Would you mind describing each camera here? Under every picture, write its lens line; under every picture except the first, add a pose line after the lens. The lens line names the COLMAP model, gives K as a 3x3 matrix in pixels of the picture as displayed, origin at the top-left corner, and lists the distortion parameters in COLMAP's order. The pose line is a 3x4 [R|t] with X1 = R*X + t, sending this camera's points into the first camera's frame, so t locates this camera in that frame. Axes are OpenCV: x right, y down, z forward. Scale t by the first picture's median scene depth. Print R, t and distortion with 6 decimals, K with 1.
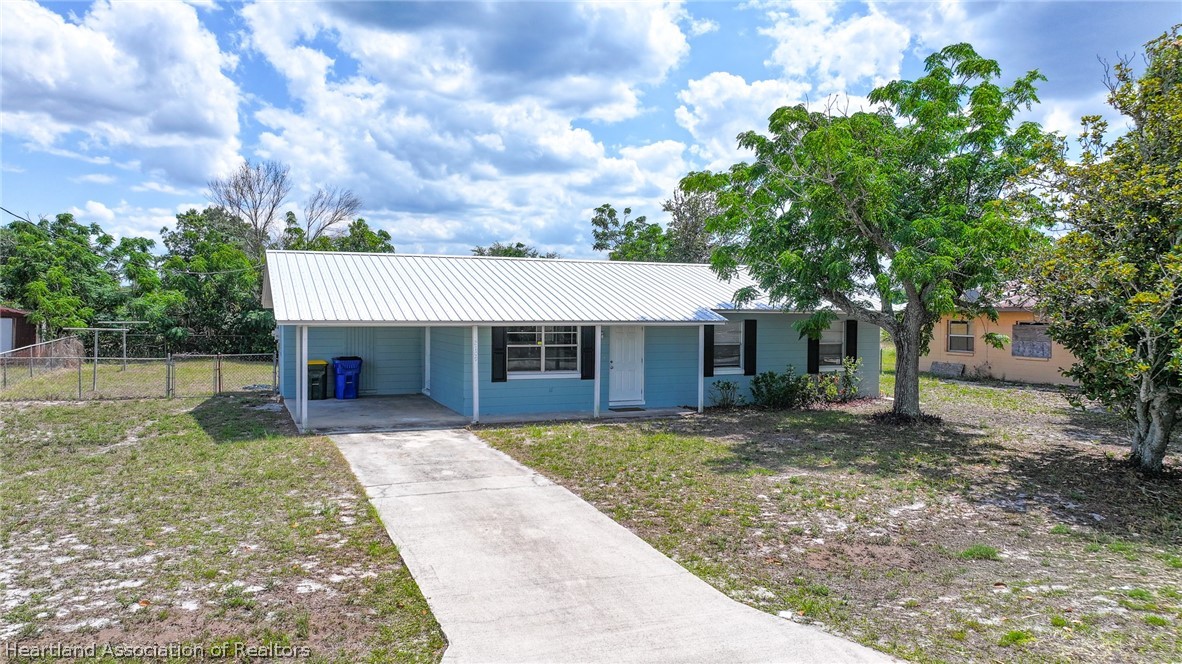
lens RADIAL K [[845.5, 0, 591.0], [0, 845.5, 332.0], [0, 0, 1]] dist [0.020433, 0.004243]
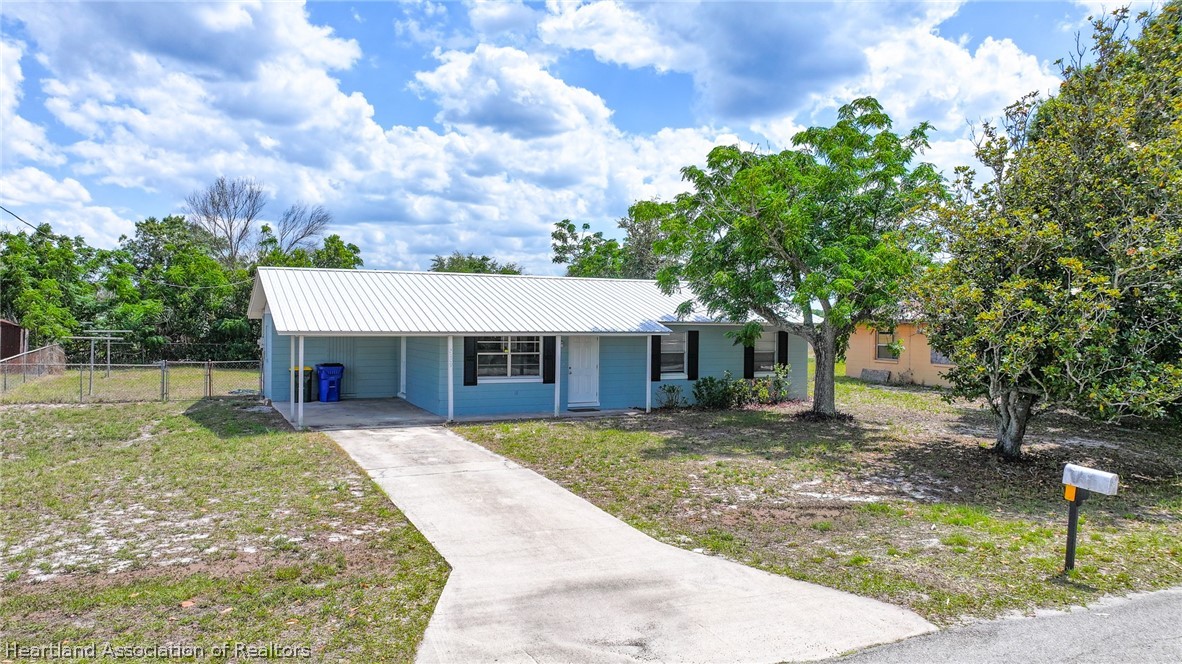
lens RADIAL K [[845.5, 0, 591.0], [0, 845.5, 332.0], [0, 0, 1]] dist [0.020433, 0.004243]
pose [[0.998770, 0.002306, 0.049527, -0.004319], [-0.001809, 0.999947, -0.010086, -0.001435], [-0.049548, 0.009984, 0.998722, -0.144997]]
